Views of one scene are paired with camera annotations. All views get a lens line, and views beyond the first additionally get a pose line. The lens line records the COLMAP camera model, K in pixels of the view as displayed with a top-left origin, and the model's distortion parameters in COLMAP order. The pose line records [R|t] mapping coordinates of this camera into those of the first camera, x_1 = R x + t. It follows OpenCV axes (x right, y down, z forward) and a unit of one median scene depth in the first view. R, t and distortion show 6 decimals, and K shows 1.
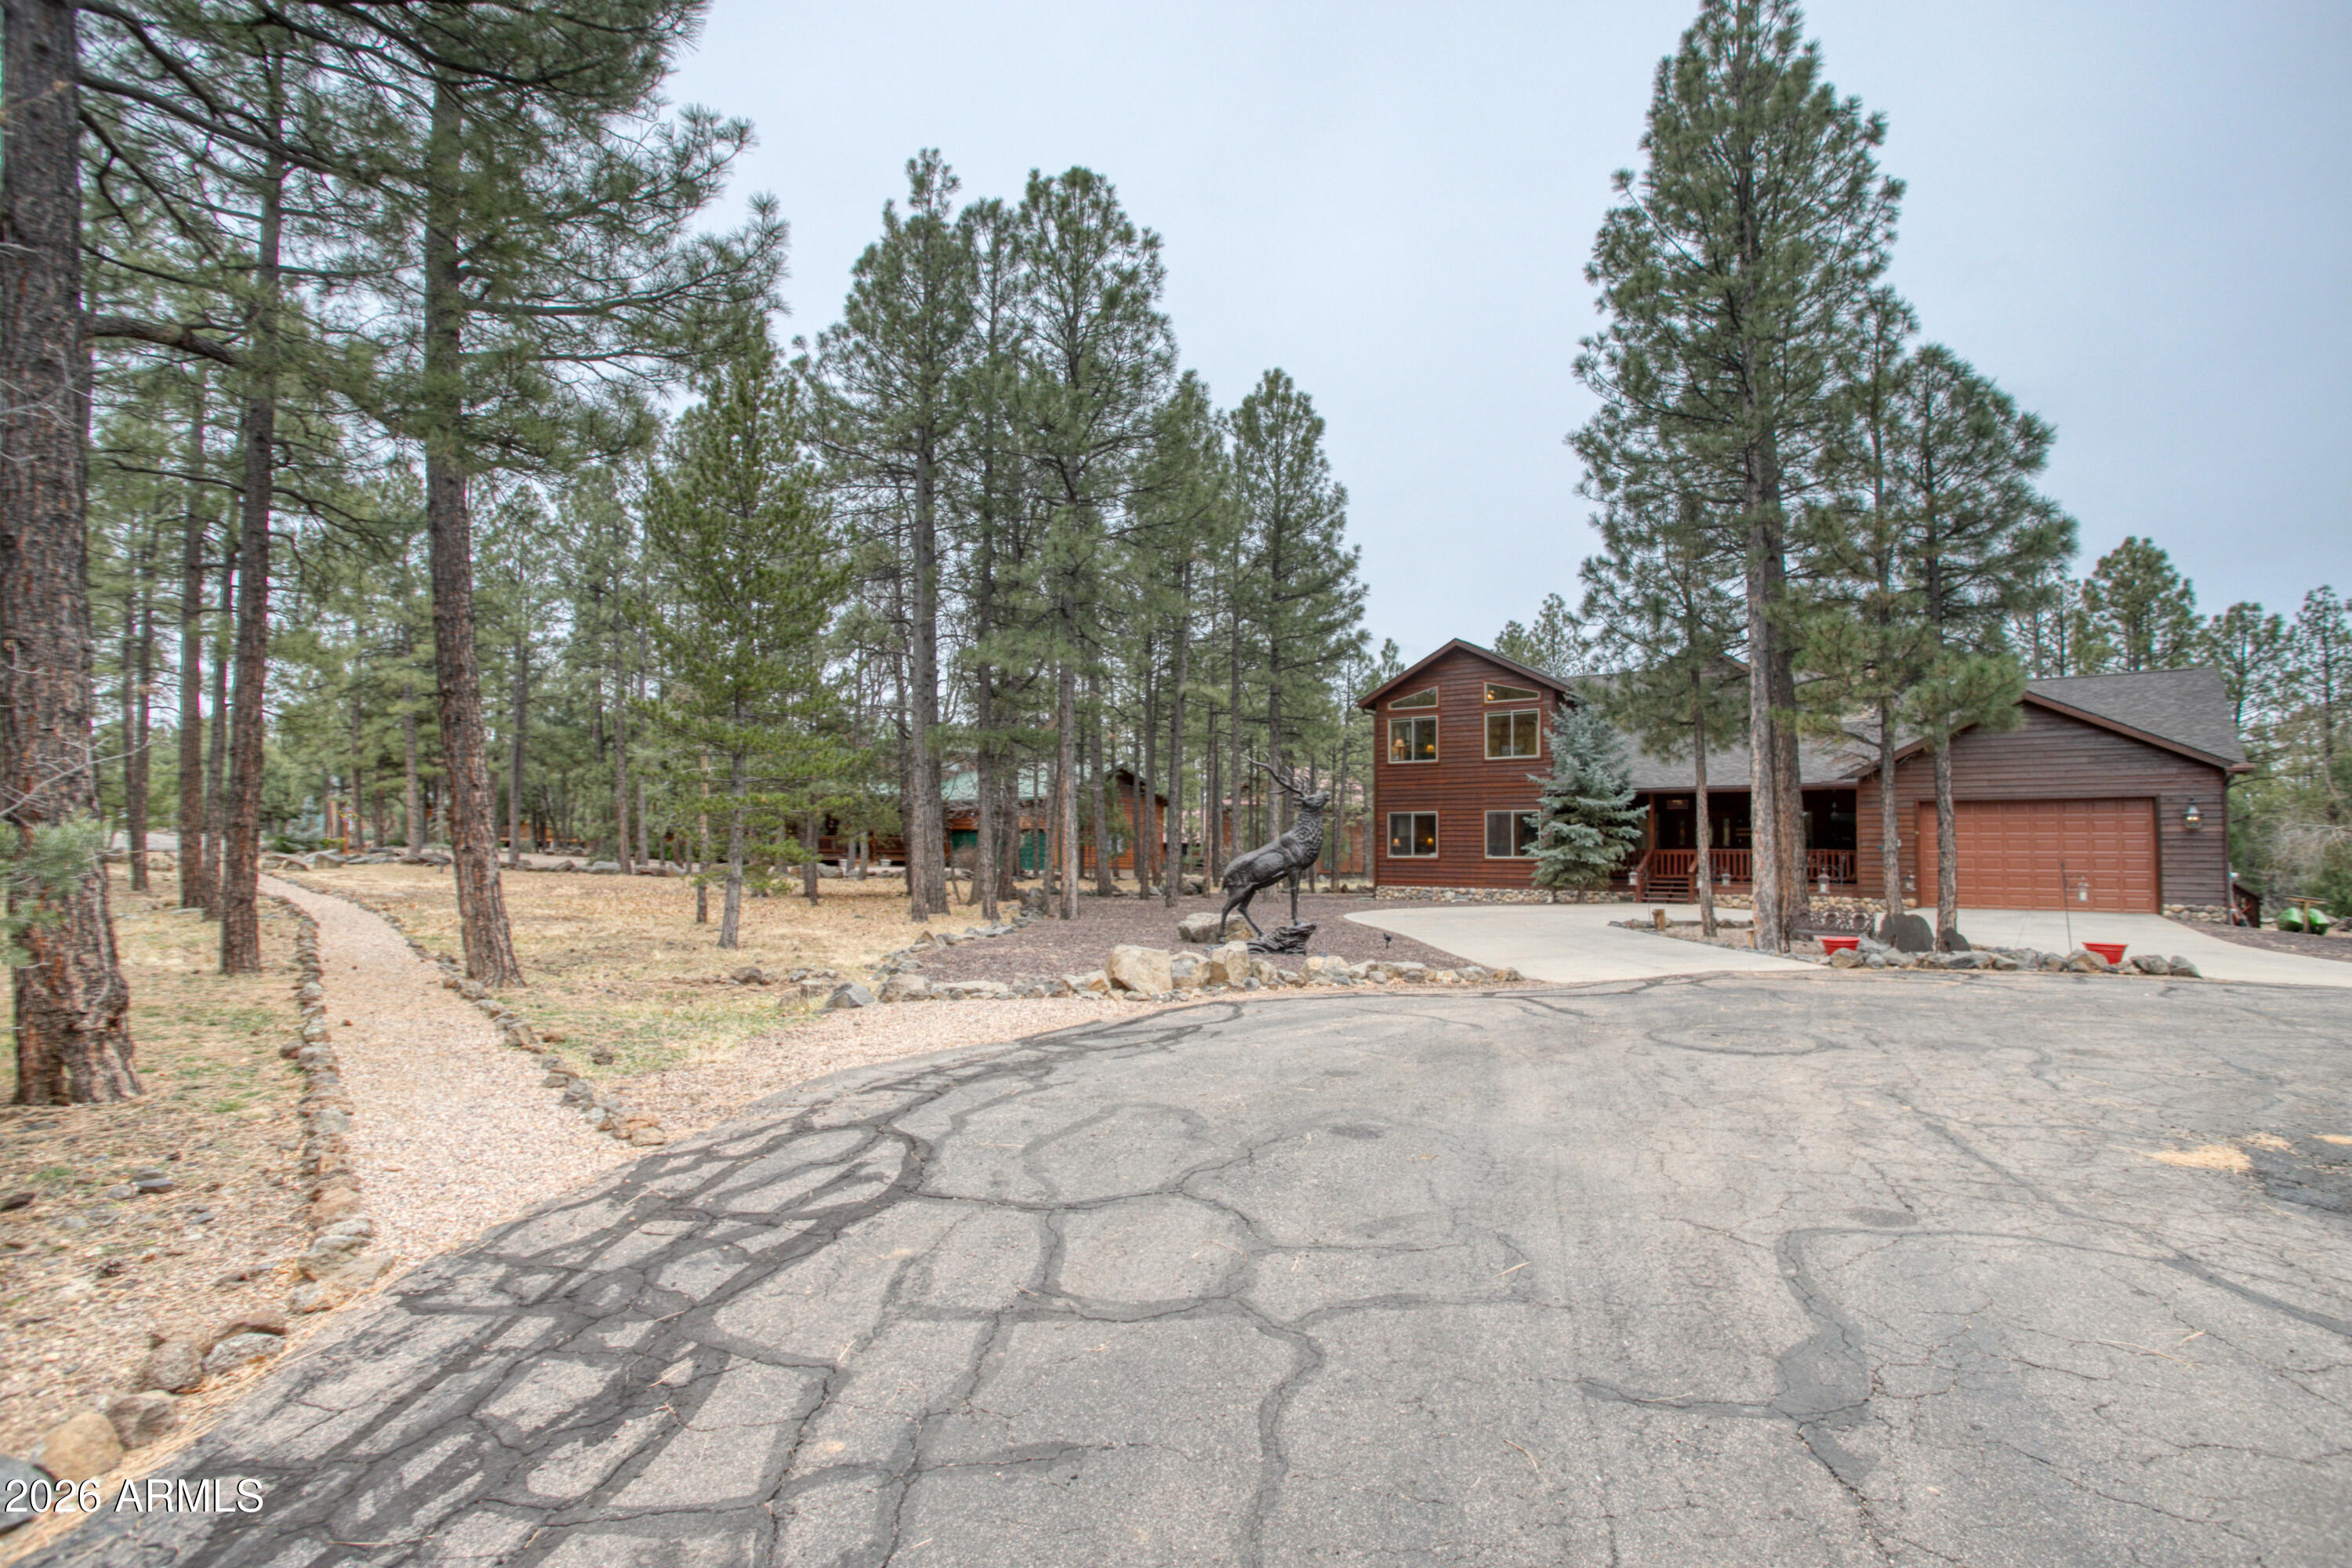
lens RADIAL K [[1144.7, 0, 1191.9], [0, 1144.7, 778.5], [0, 0, 1]] dist [-0.070442, 0.028819]
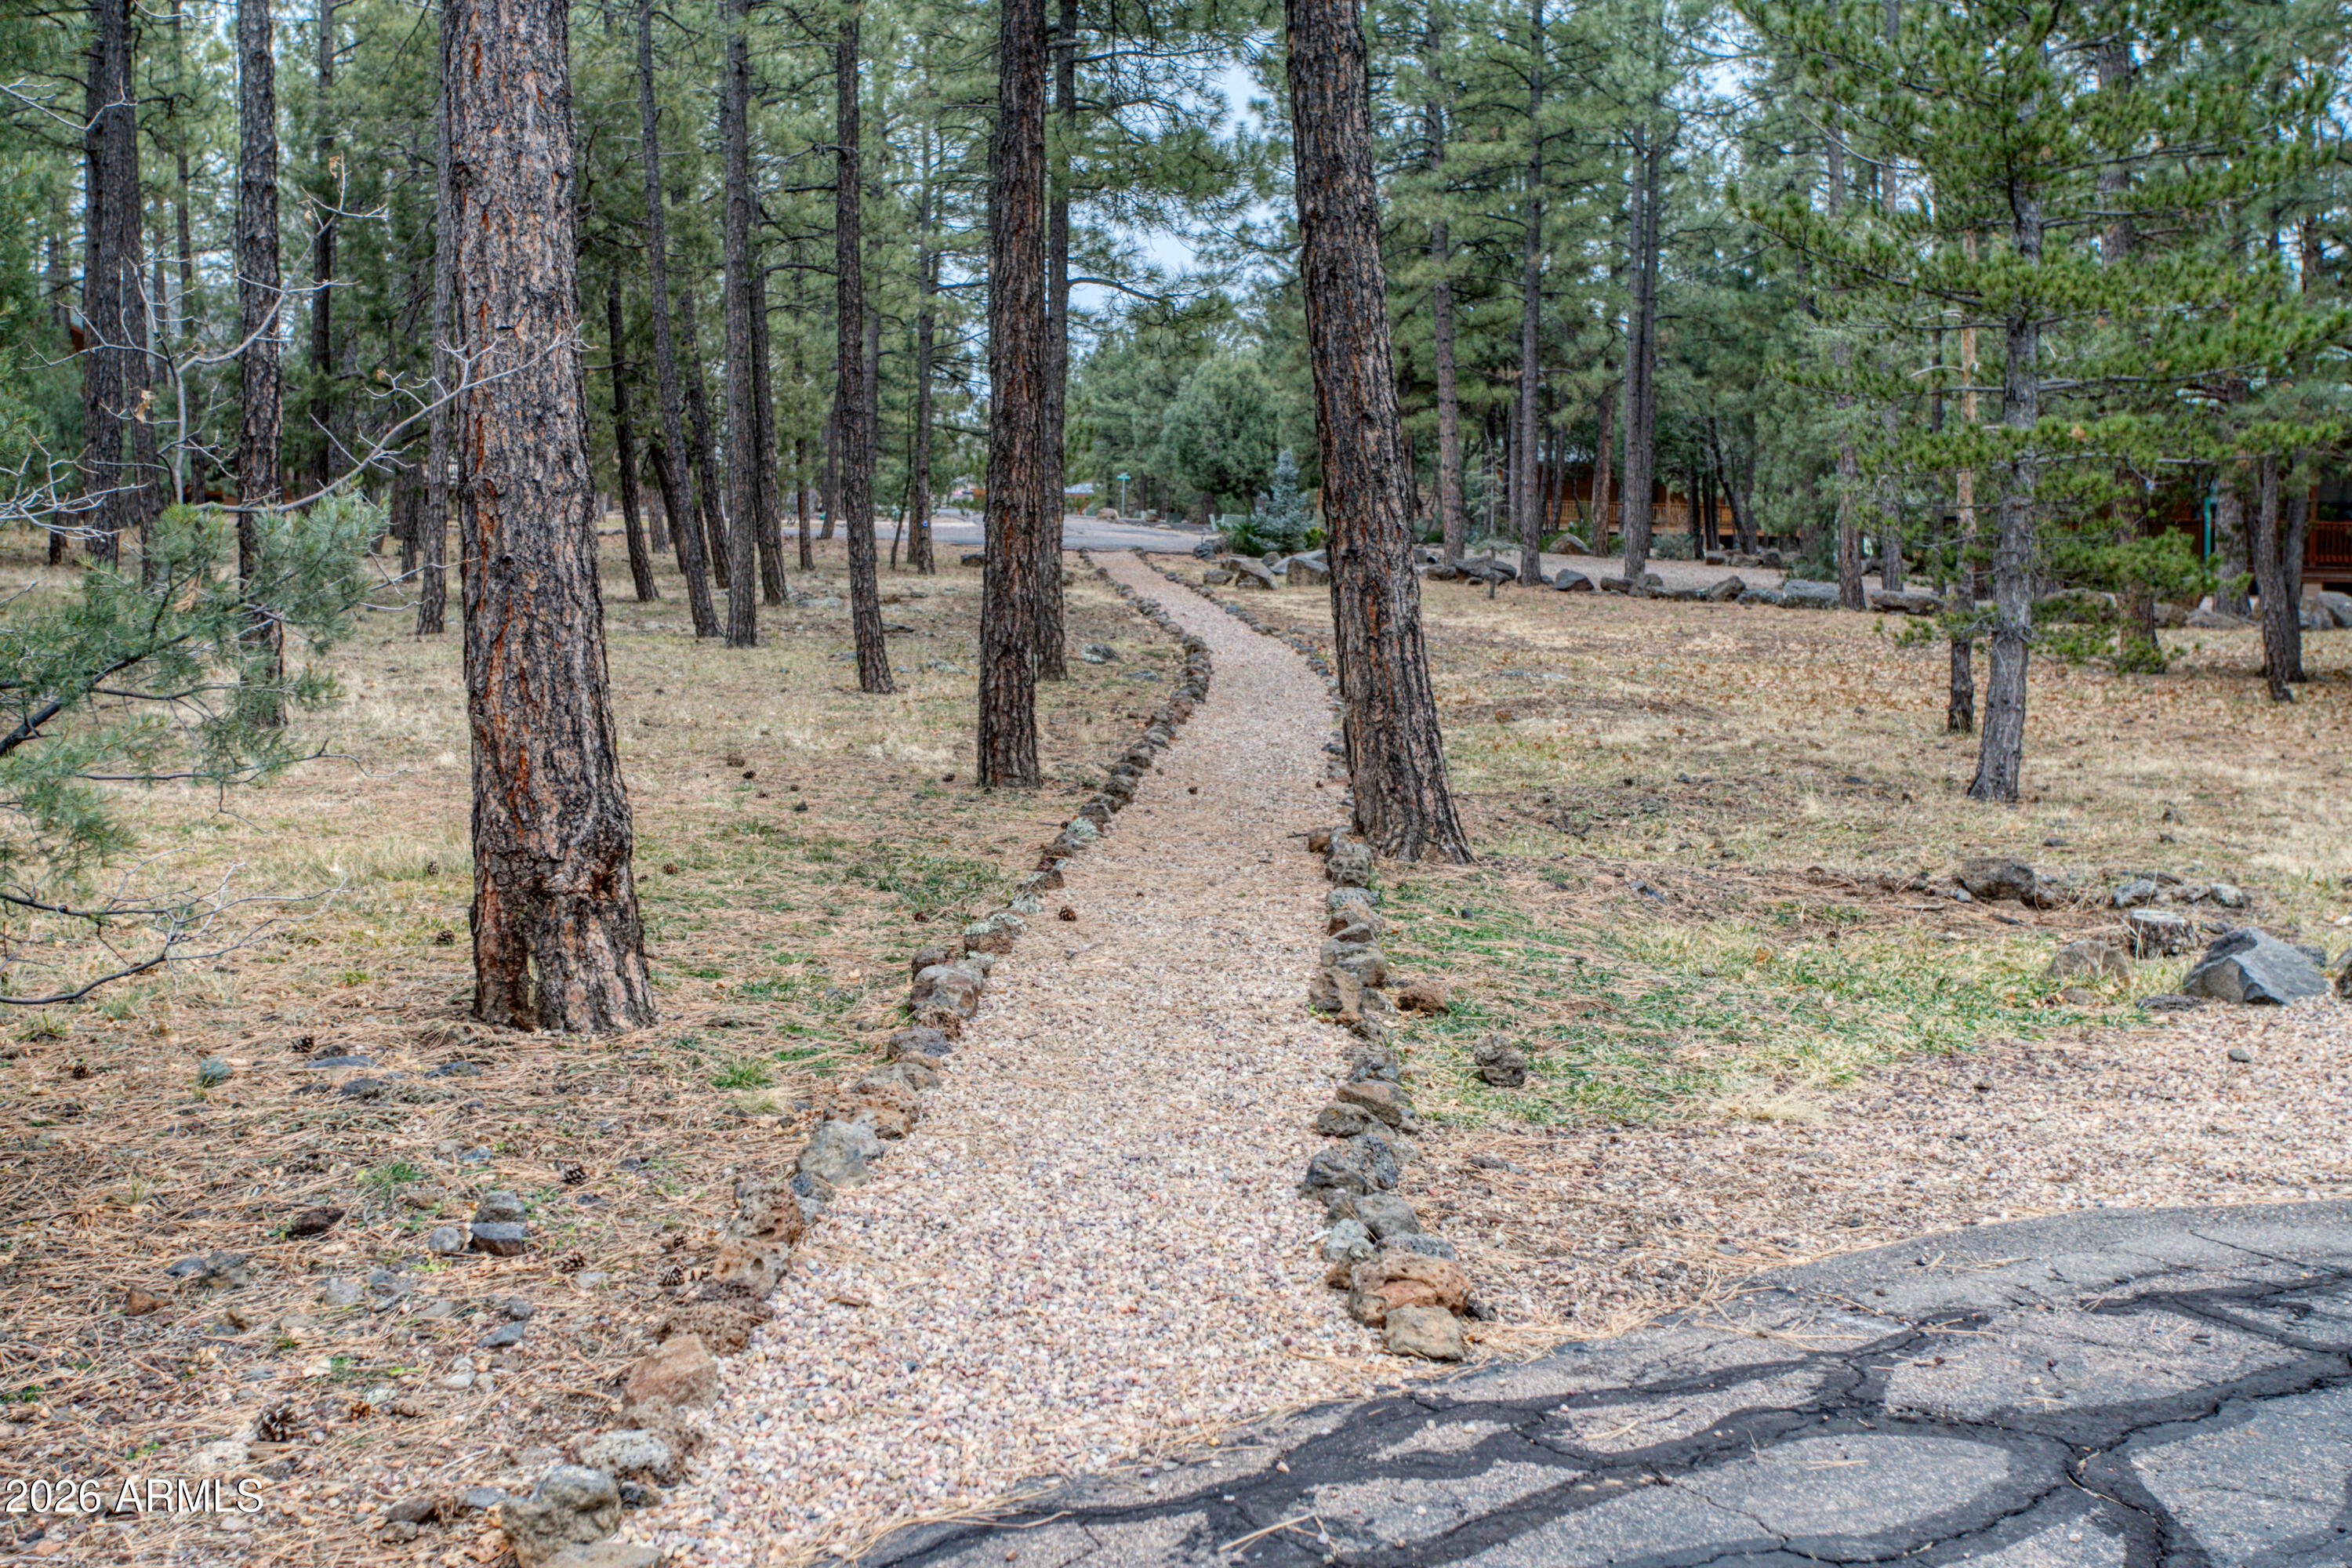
lens RADIAL K [[2424.0, 0, 1175.2], [0, 2424.0, 547.9], [0, 0, 1]] dist [0.013105, 0.025068]
pose [[0.687361, 0.010731, -0.726236, 0.029804], [0.033698, 0.998343, 0.046646, 0.011842], [0.725533, -0.056536, 0.685861, 0.271079]]
